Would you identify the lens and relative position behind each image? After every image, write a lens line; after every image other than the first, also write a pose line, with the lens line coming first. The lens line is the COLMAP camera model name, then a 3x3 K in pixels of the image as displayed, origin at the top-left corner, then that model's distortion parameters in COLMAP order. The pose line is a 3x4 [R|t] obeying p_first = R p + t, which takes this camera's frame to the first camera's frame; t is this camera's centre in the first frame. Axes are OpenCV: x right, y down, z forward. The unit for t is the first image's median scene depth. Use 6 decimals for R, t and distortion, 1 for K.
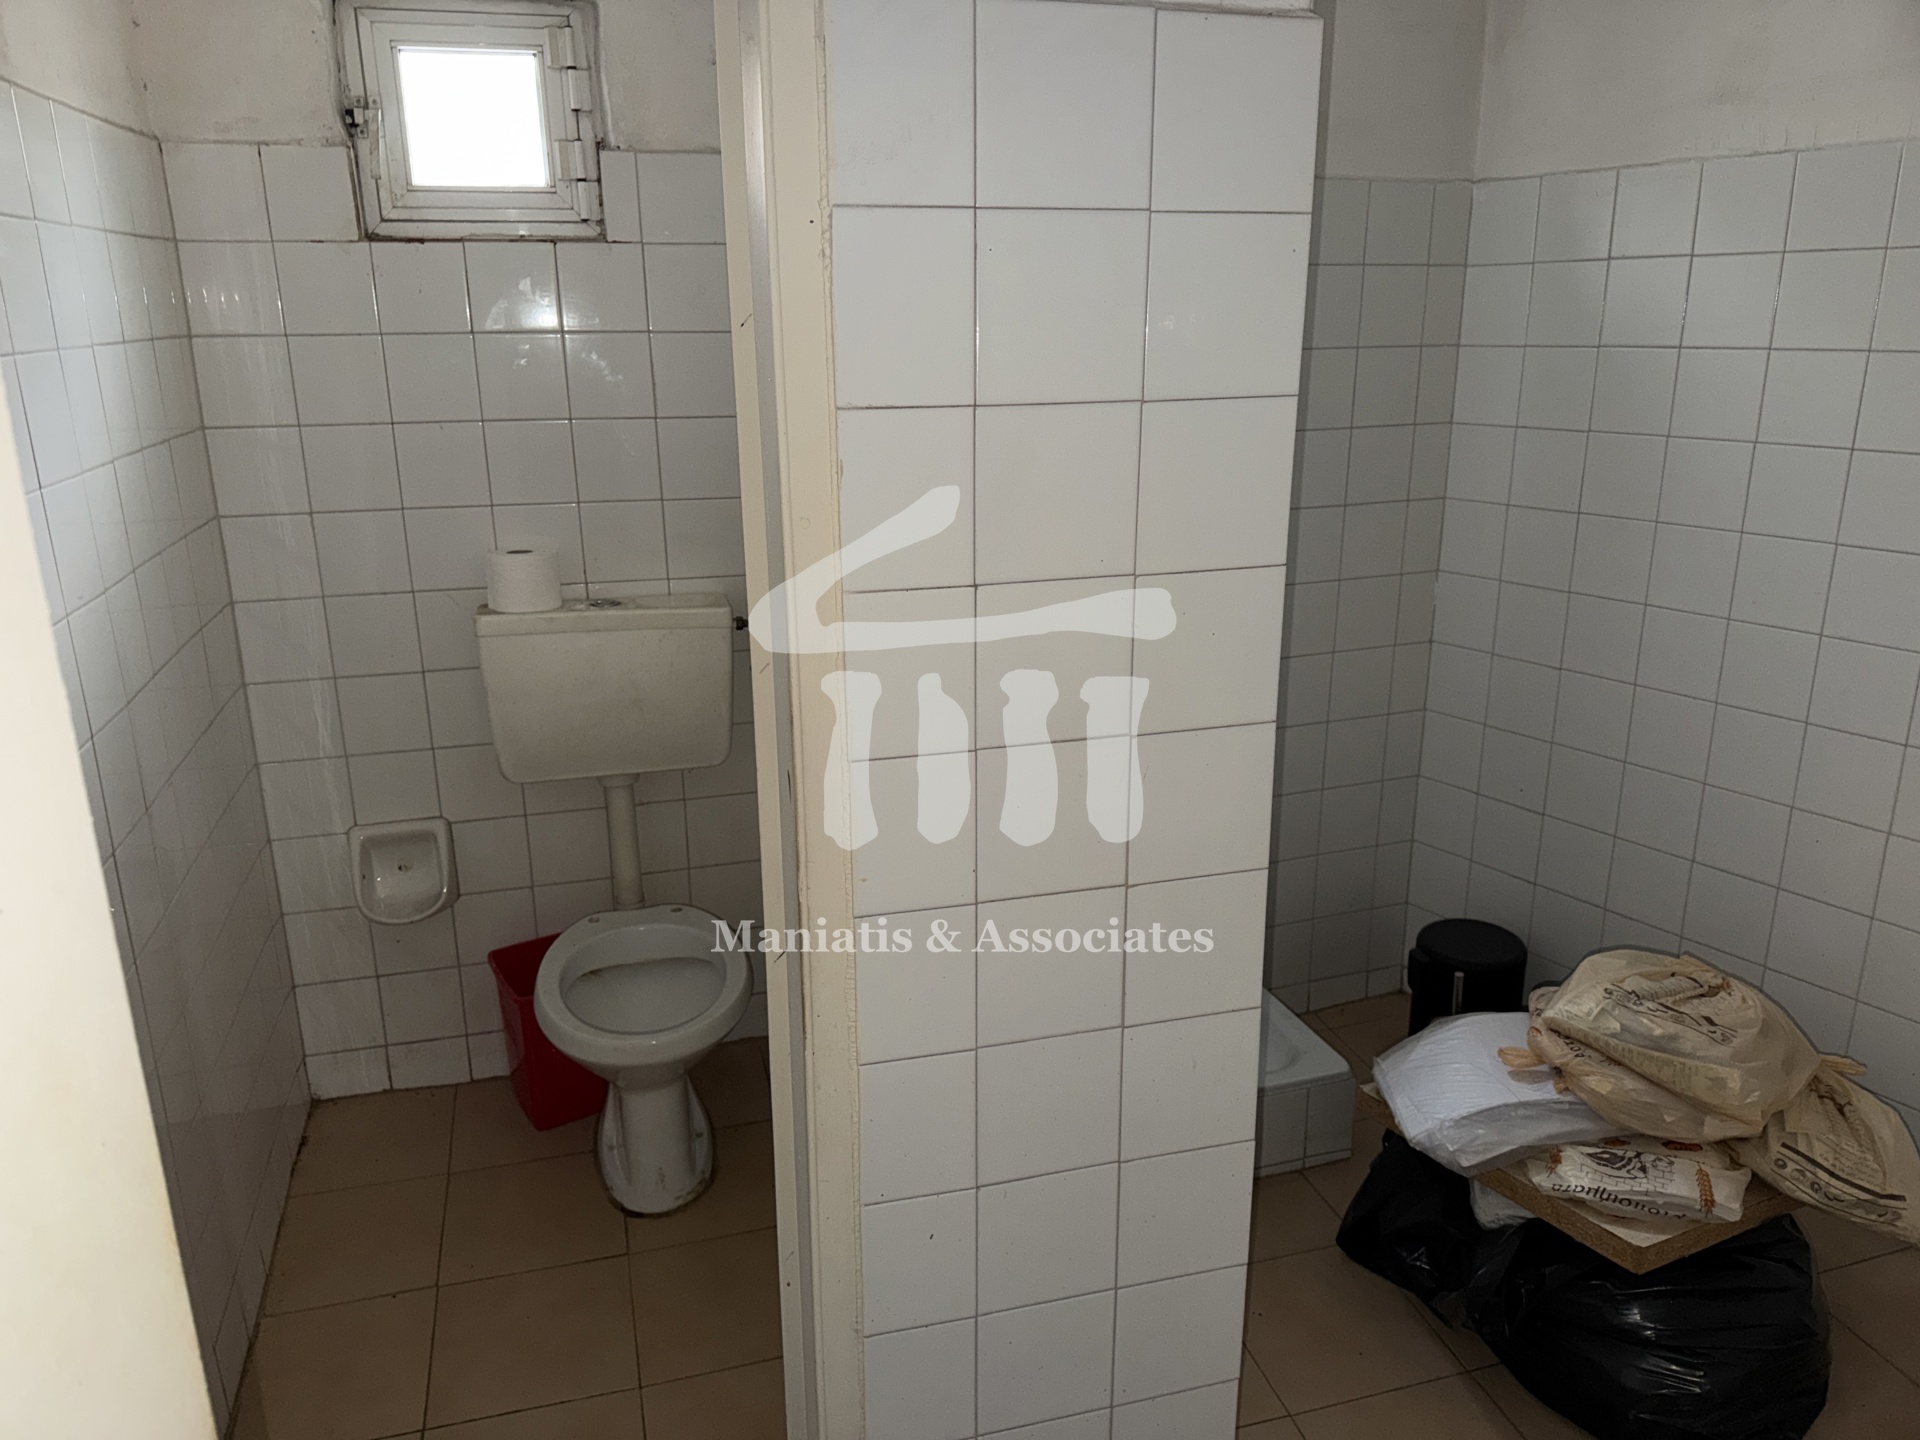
lens RADIAL K [[1442.5, 0, 958.0], [0, 1442.5, 760.8], [0, 0, 1]] dist [0.052513, -0.057034]
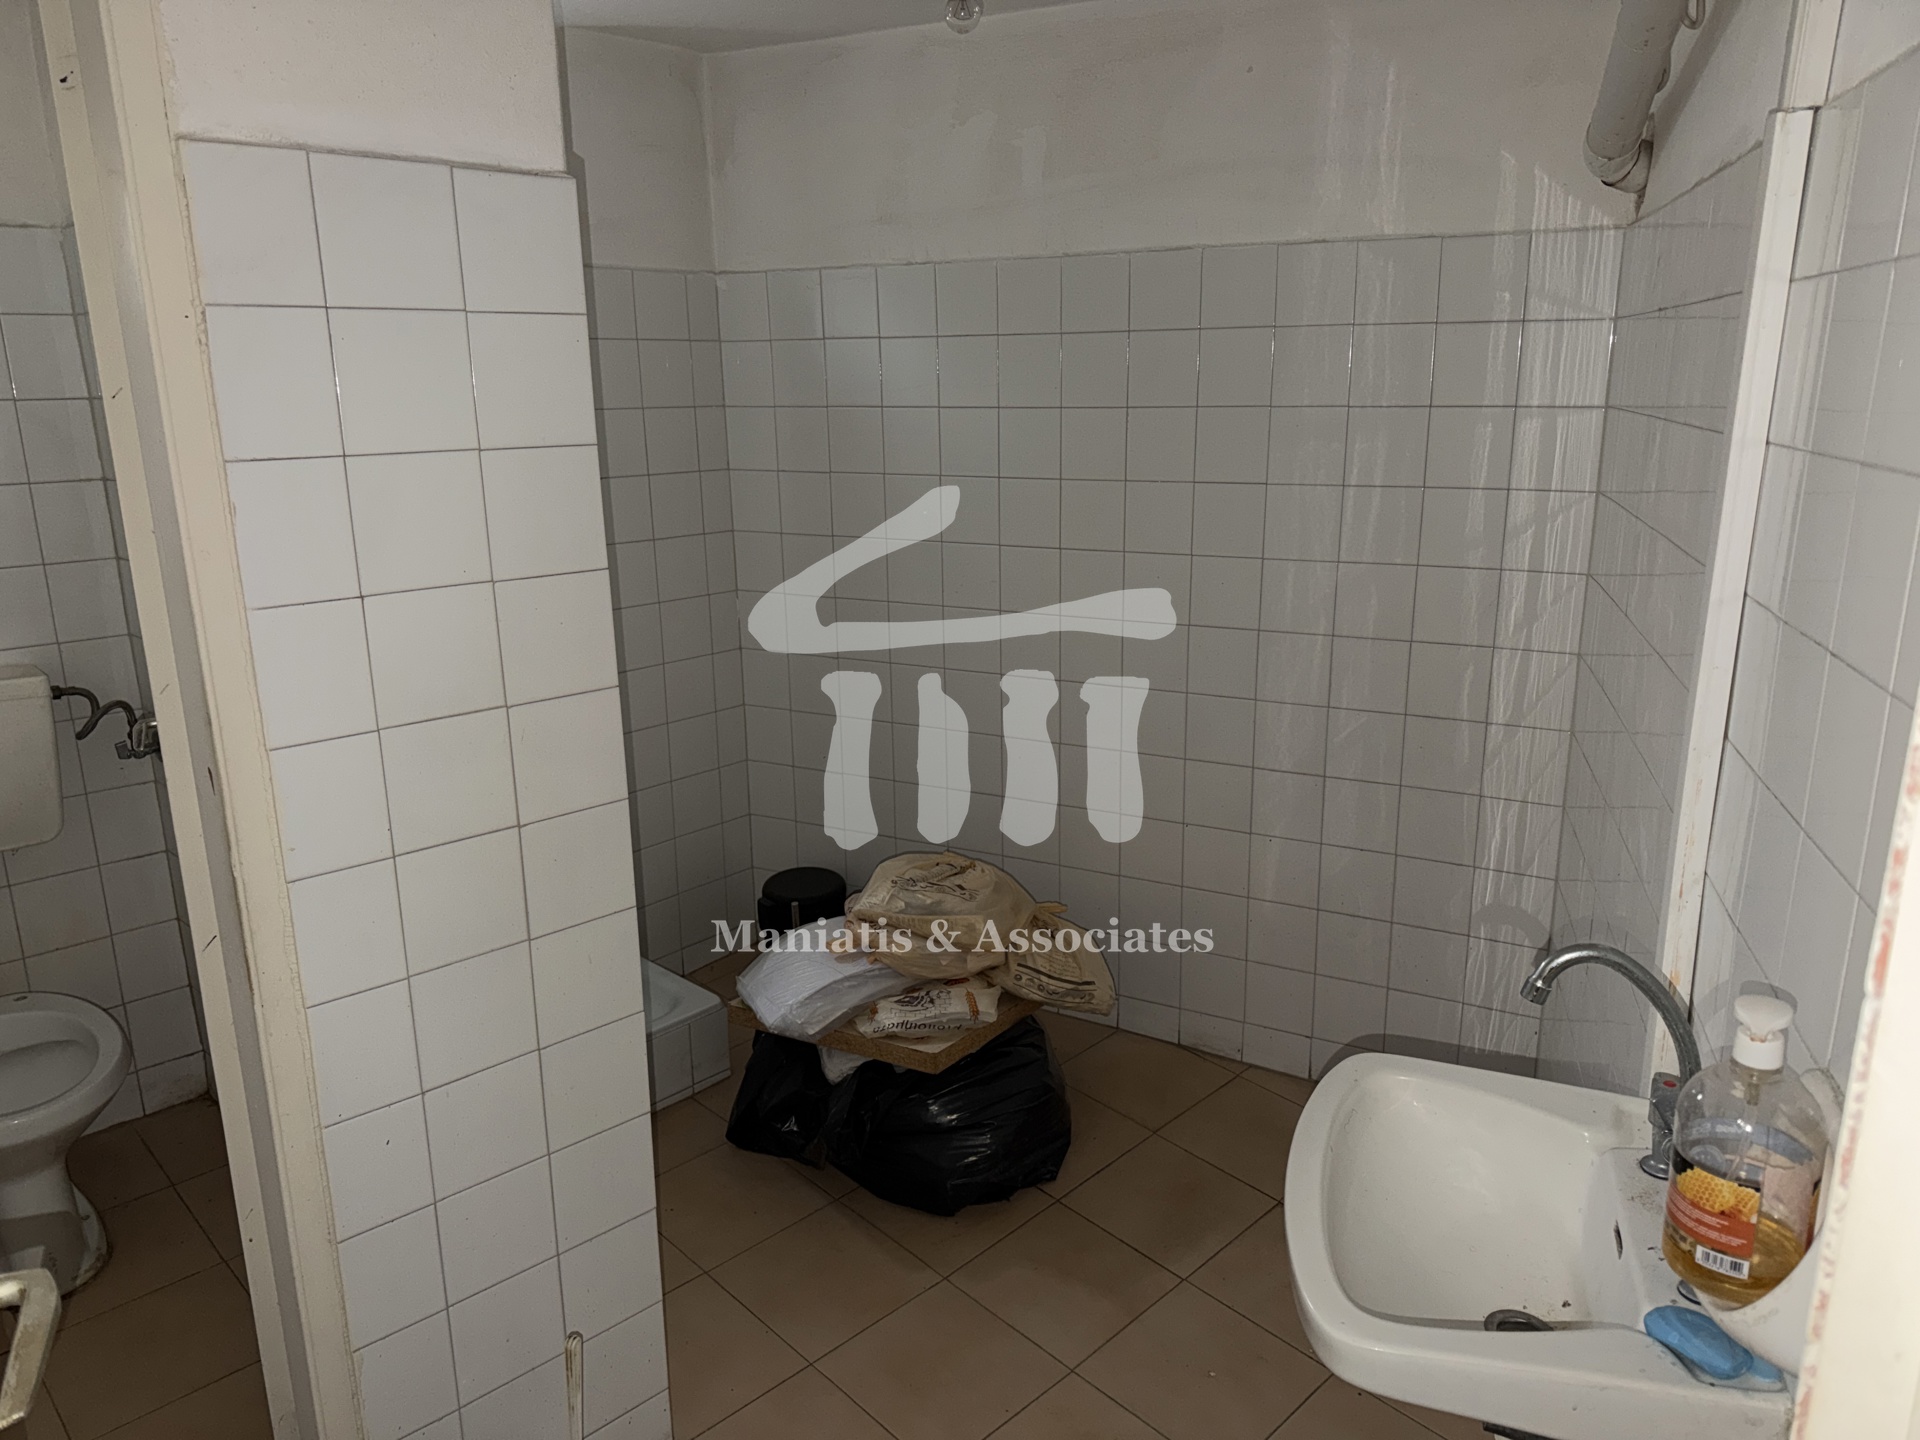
lens RADIAL K [[1367.4, 0, 951.6], [0, 1367.4, 740.4], [0, 0, 1]] dist [0.109742, -0.153160]
pose [[0.891611, -0.123923, 0.435514, -0.041921], [0.141540, 0.989899, -0.008101, 0.048500], [-0.430112, 0.068865, 0.900145, -0.176502]]
